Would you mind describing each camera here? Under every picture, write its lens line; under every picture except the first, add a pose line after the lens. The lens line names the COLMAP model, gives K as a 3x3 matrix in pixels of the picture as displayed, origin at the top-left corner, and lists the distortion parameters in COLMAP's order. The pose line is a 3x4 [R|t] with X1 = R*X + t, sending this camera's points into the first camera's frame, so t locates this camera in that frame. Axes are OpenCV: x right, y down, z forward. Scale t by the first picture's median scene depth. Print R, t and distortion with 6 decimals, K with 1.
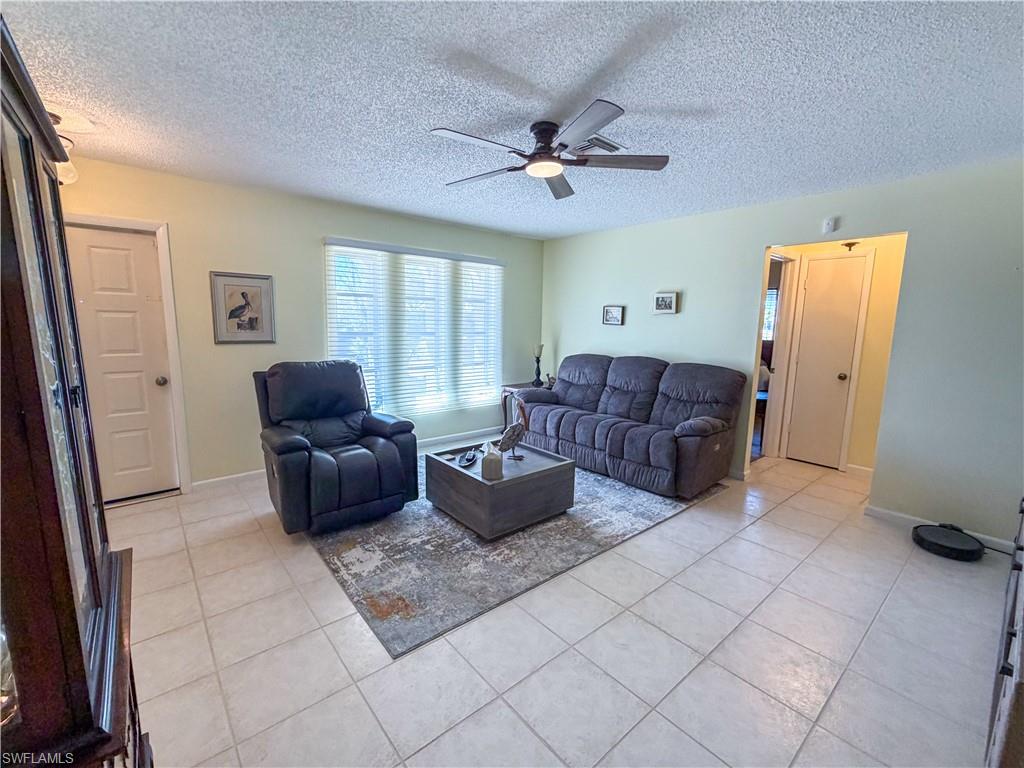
lens RADIAL K [[445.2, 0, 513.1], [0, 445.2, 386.8], [0, 0, 1]] dist [0.001205, -0.000643]
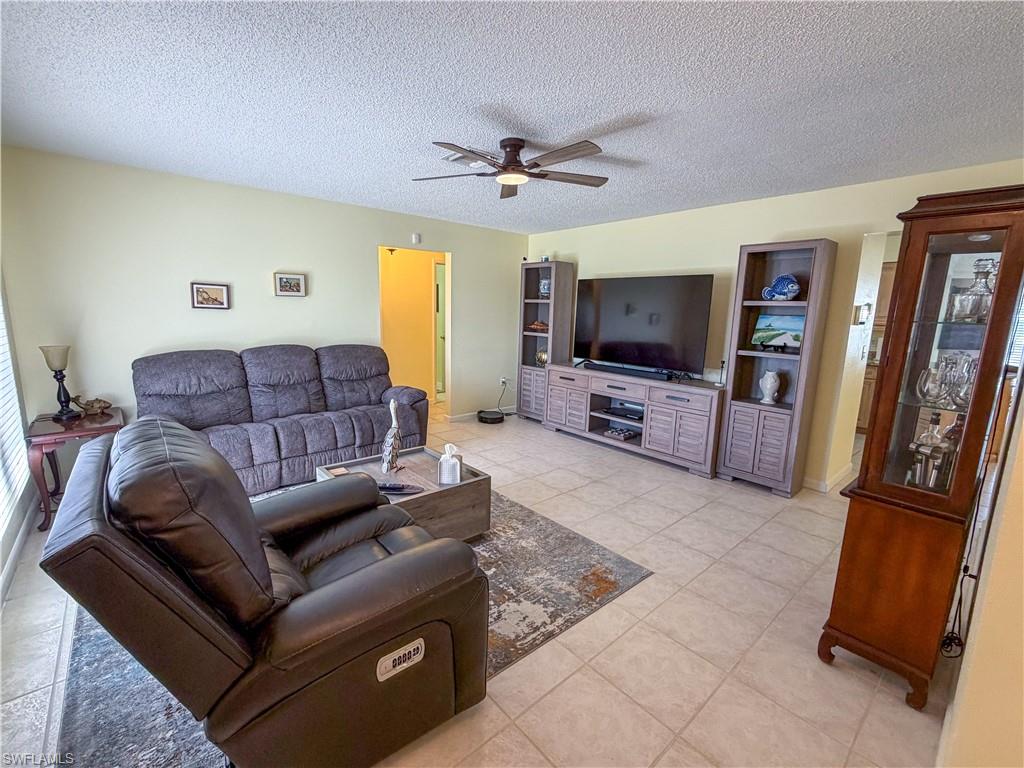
lens RADIAL K [[445.2, 0, 512.4], [0, 445.2, 383.5], [0, 0, 1]] dist [0.001205, -0.000643]
pose [[-0.019816, -0.181982, 0.983102, -0.891177], [0.131796, 0.974239, 0.182998, -0.139974], [-0.991079, 0.133195, 0.004679, 0.819889]]
